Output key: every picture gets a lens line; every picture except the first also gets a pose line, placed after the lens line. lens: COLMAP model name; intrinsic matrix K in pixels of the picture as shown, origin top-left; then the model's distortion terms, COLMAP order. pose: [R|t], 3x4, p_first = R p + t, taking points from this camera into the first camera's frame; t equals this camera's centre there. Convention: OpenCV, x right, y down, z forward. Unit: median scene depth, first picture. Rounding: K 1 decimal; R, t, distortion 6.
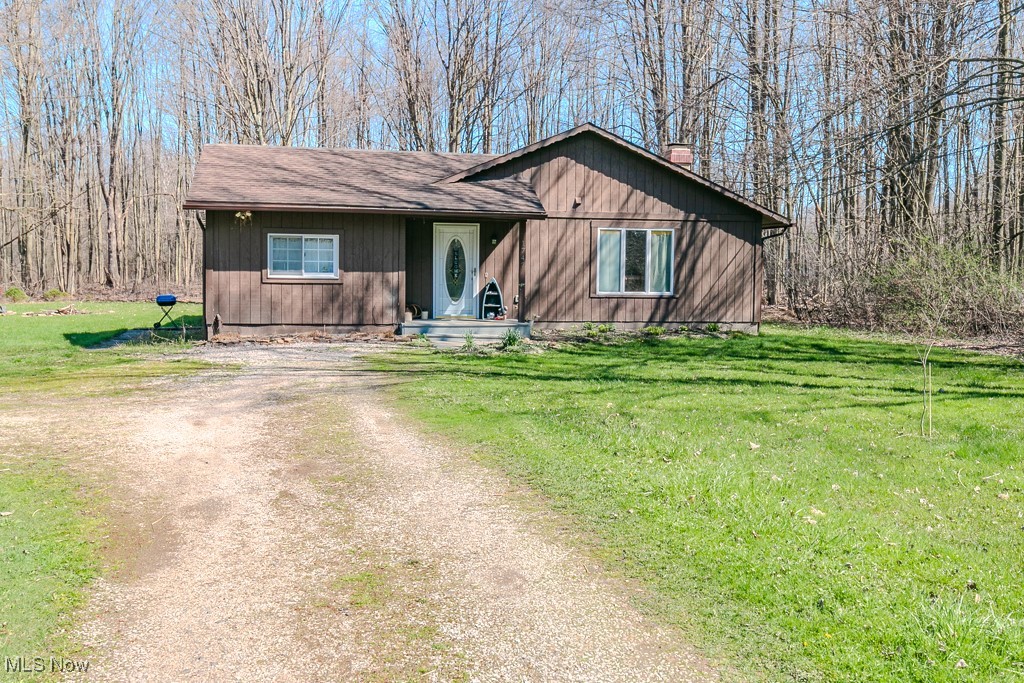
lens RADIAL K [[1004.0, 0, 512.0], [0, 1004.0, 341.5], [0, 0, 1]] dist [-0.003769, -0.002272]
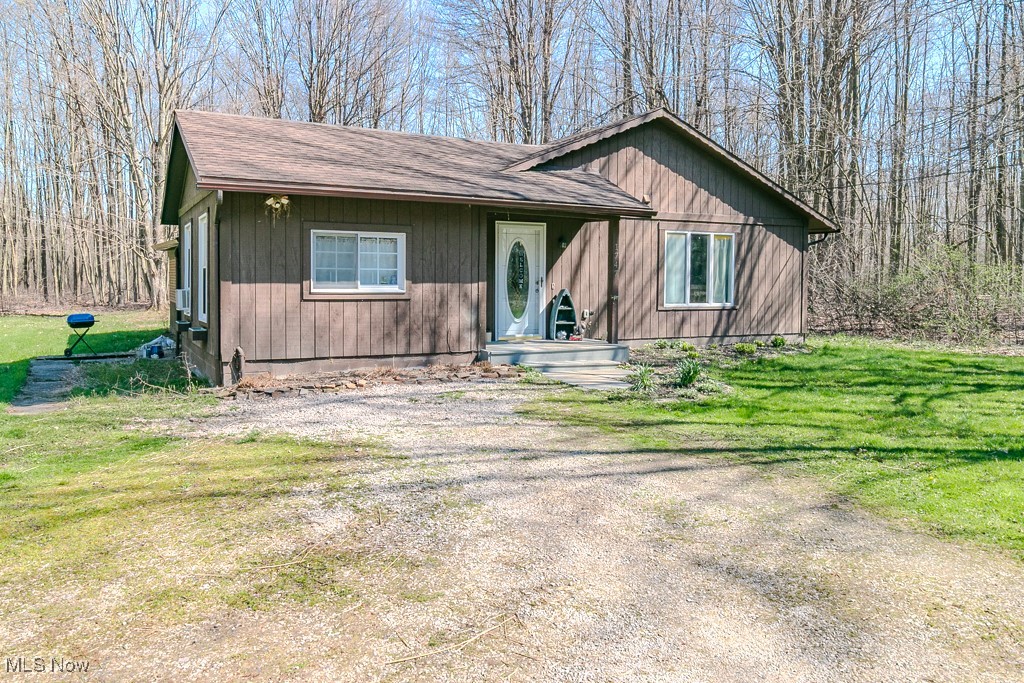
lens RADIAL K [[777.2, 0, 511.5], [0, 777.2, 318.6], [0, 0, 1]] dist [0.002363, 0.000858]
pose [[0.958581, -0.019409, 0.284159, -0.241373], [0.024731, 0.999579, -0.015153, -0.030781], [-0.283746, 0.021553, 0.958657, 0.402318]]
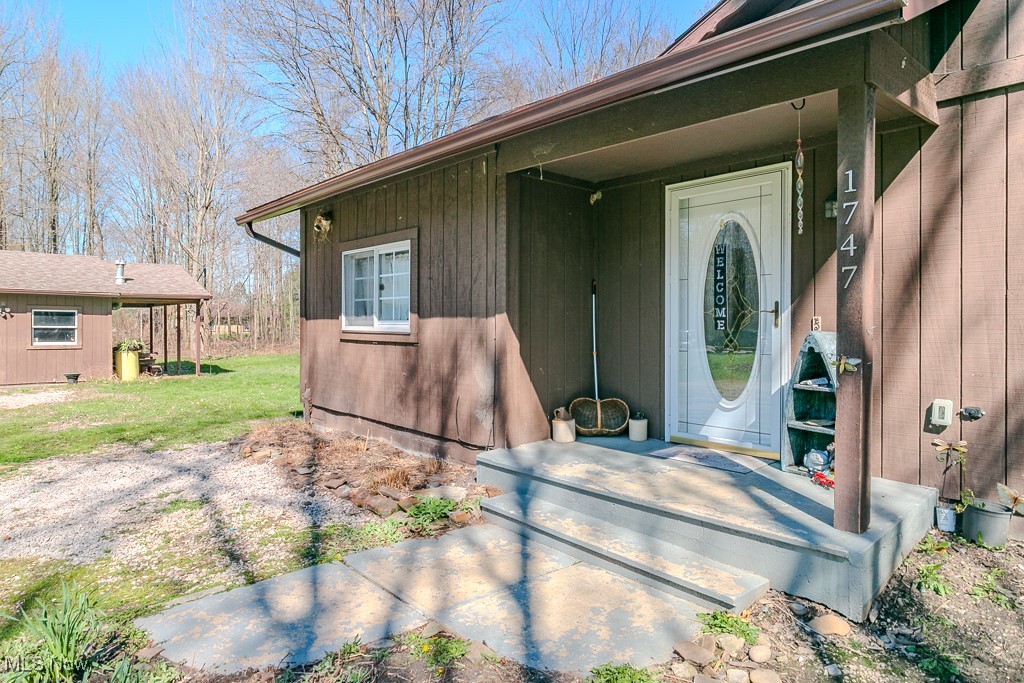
lens RADIAL K [[609.3, 0, 513.0], [0, 609.3, 320.9], [0, 0, 1]] dist [0.003044, 0.000931]
pose [[0.500038, -0.011385, -0.865929, 0.089171], [-0.056832, 0.997327, -0.045931, -0.053656], [0.864136, 0.072180, 0.498054, 0.833924]]
